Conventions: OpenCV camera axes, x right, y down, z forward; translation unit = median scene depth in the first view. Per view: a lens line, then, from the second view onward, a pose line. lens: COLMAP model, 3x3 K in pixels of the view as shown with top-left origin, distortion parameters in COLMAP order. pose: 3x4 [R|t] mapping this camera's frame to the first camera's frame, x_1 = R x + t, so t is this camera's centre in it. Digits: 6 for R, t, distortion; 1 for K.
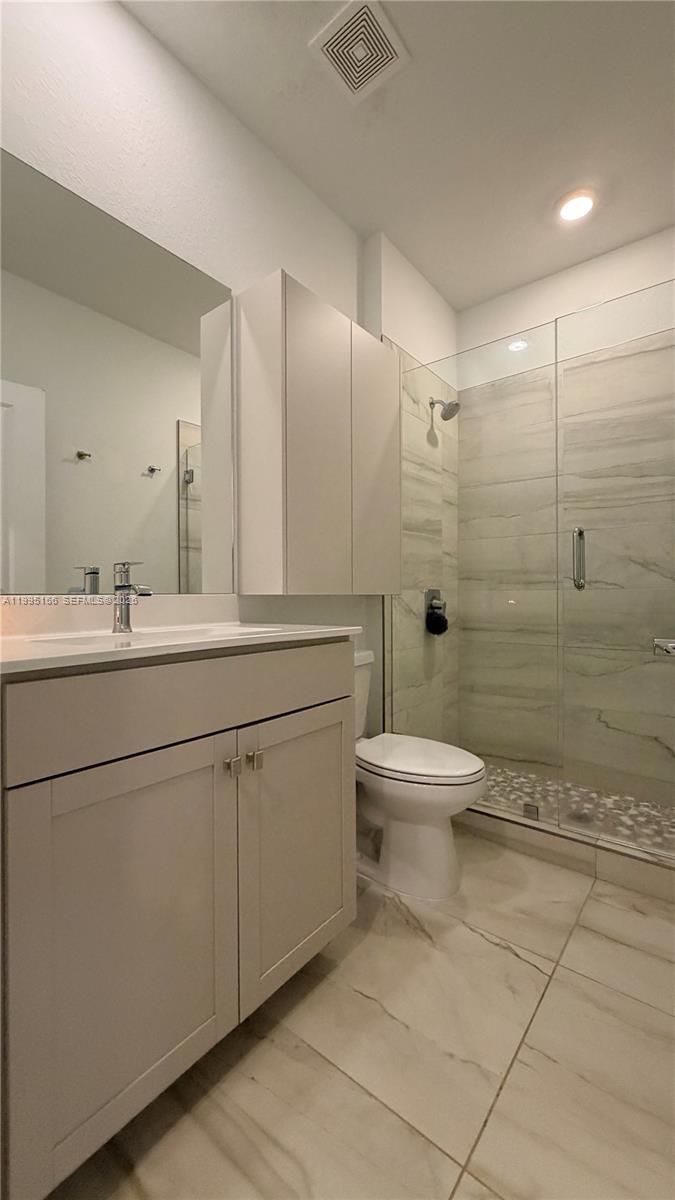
lens RADIAL K [[476.3, 0, 339.9], [0, 476.3, 600.5], [0, 0, 1]] dist [0.000172, 0.000199]
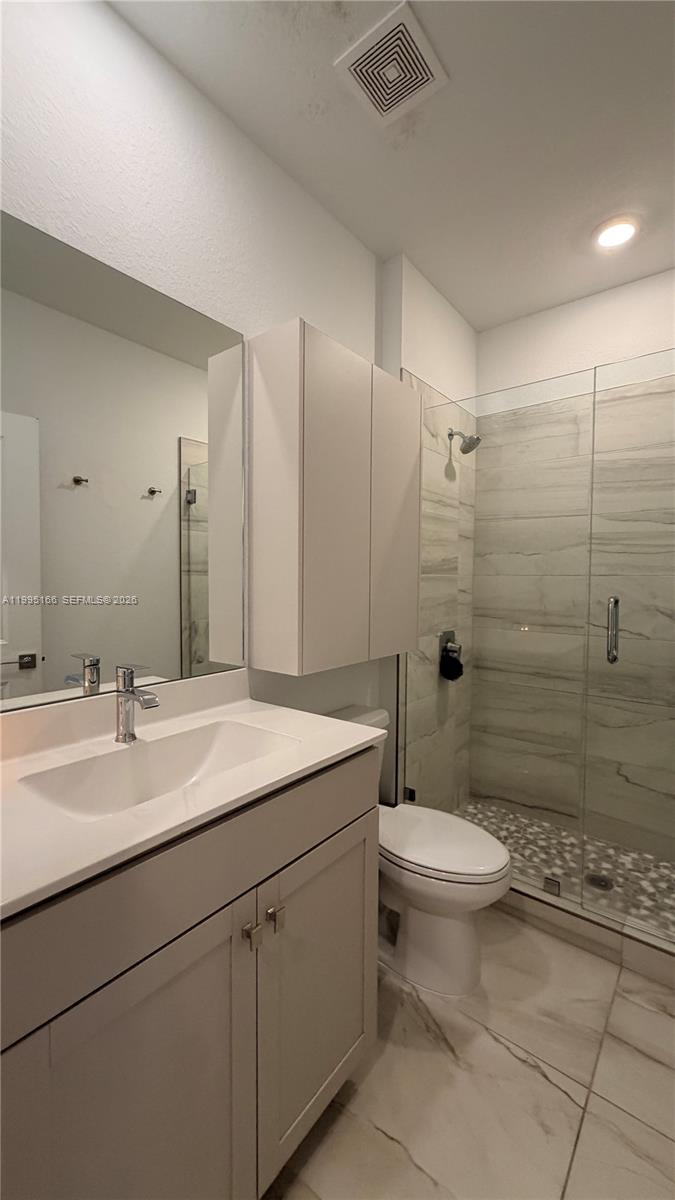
lens RADIAL K [[476.3, 0, 339.9], [0, 476.3, 600.5], [0, 0, 1]] dist [0.000172, 0.000199]
pose [[0.999911, 0.012088, 0.005636, -0.029869], [-0.012280, 0.999299, 0.035370, -0.126751], [-0.005204, -0.035436, 0.999358, 0.051216]]
